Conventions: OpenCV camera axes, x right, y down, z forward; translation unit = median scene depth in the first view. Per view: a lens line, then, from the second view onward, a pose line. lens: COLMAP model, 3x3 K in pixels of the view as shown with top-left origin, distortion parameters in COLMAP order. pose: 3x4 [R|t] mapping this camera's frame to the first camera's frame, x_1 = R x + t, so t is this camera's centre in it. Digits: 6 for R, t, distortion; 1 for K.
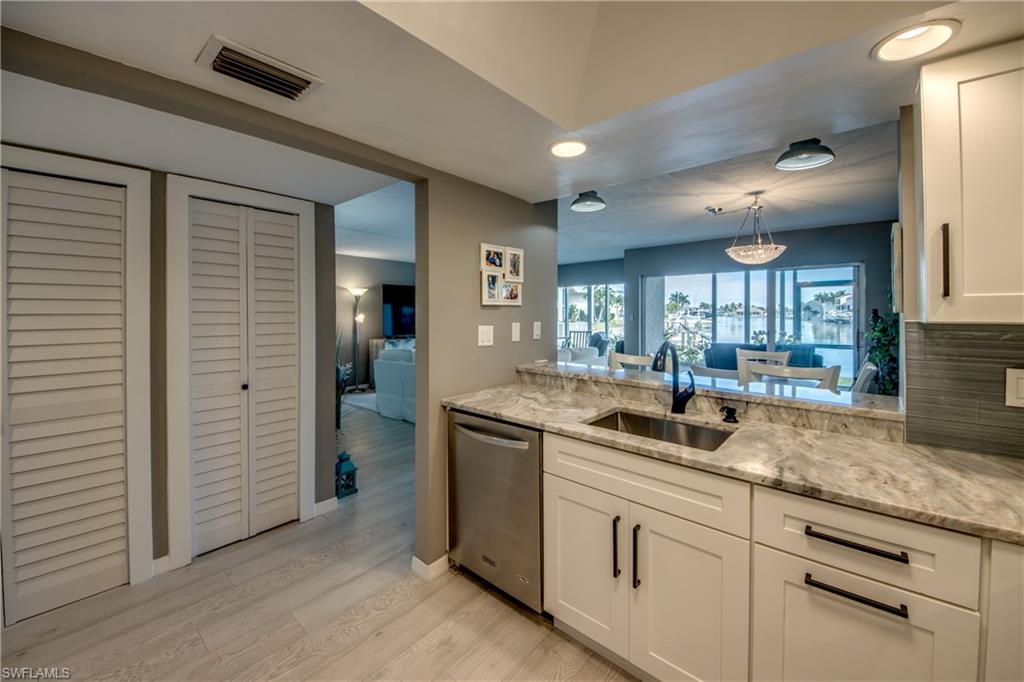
lens RADIAL K [[397.4, 0, 510.2], [0, 397.4, 337.6], [0, 0, 1]] dist [0.015765, -0.011432]
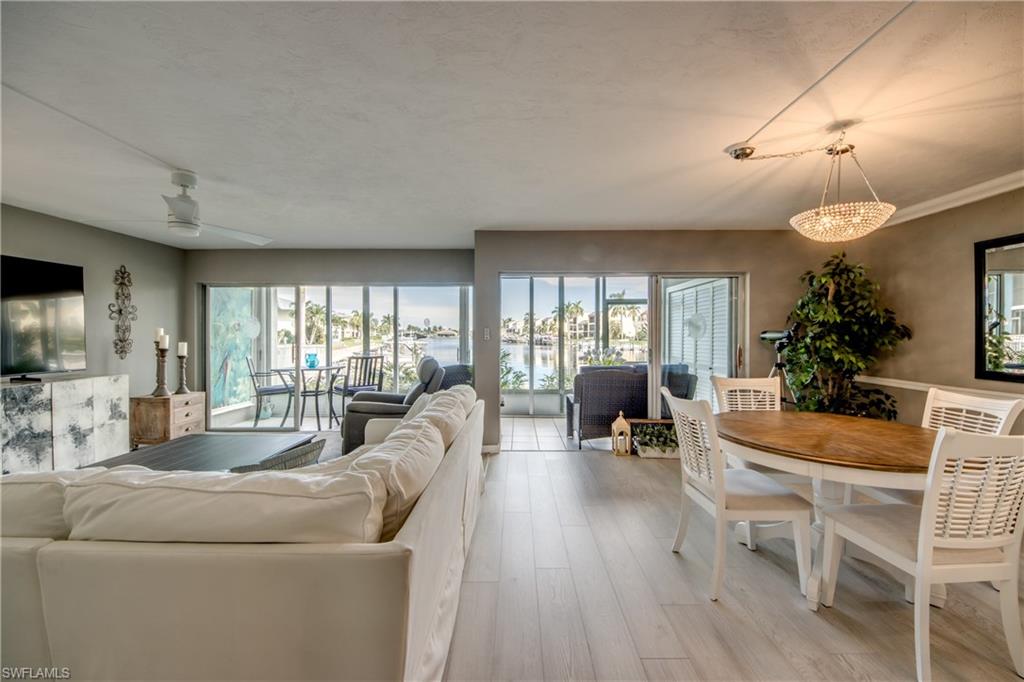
lens RADIAL K [[397.4, 0, 510.2], [0, 397.4, 337.6], [0, 0, 1]] dist [0.015765, -0.011432]
pose [[0.761073, -0.001123, 0.648665, -0.022679], [0.036345, 0.998501, -0.040915, -0.003677], [-0.647647, 0.054715, 0.759974, 0.113329]]
